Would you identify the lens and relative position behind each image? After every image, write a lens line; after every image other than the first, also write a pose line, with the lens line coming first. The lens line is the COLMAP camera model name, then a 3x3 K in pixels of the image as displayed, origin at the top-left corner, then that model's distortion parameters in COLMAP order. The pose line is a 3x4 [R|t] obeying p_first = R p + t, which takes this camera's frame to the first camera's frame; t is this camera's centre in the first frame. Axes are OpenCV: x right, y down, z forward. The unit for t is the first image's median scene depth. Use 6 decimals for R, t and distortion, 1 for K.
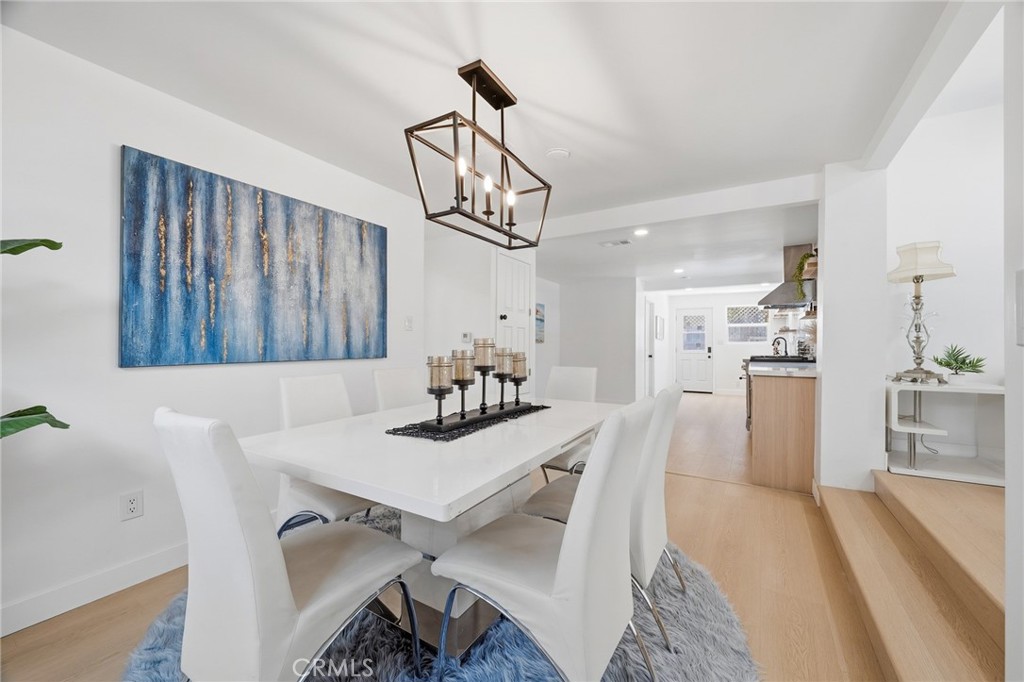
lens RADIAL K [[402.0, 0, 508.1], [0, 402.0, 342.6], [0, 0, 1]] dist [-0.002147, -0.000711]
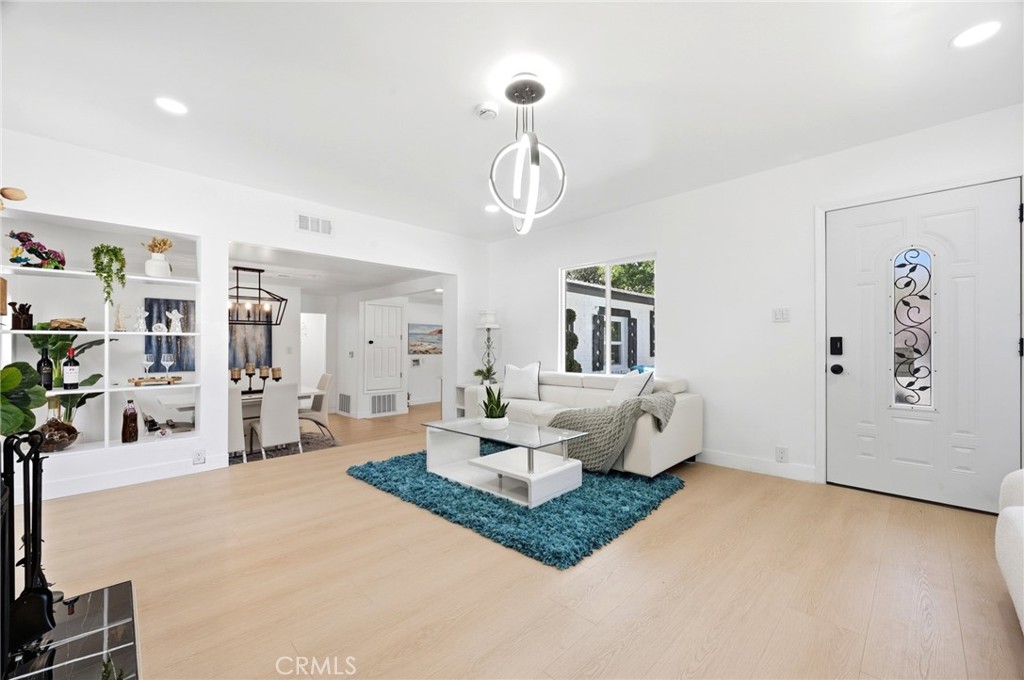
lens RADIAL K [[402.0, 0, 513.7], [0, 402.0, 347.3], [0, 0, 1]] dist [-0.002147, -0.000711]
pose [[0.972290, -0.003954, -0.233744, 0.918758], [0.006377, 0.999933, 0.009613, -0.052032], [0.233690, -0.010837, 0.972251, -0.482625]]
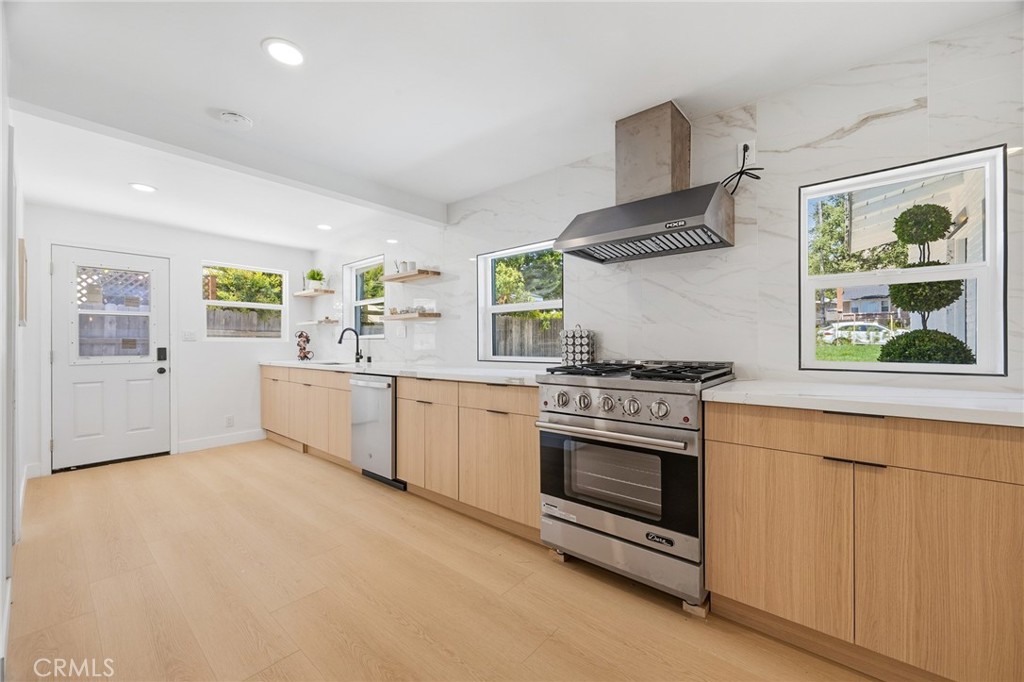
lens RADIAL K [[402.0, 0, 513.0], [0, 402.0, 341.7], [0, 0, 1]] dist [-0.002147, -0.000711]
pose [[0.149299, 0.000360, 0.988792, 0.261219], [-0.001296, 0.999999, -0.000168, 0.008369], [-0.988791, -0.001257, 0.149300, 1.113387]]
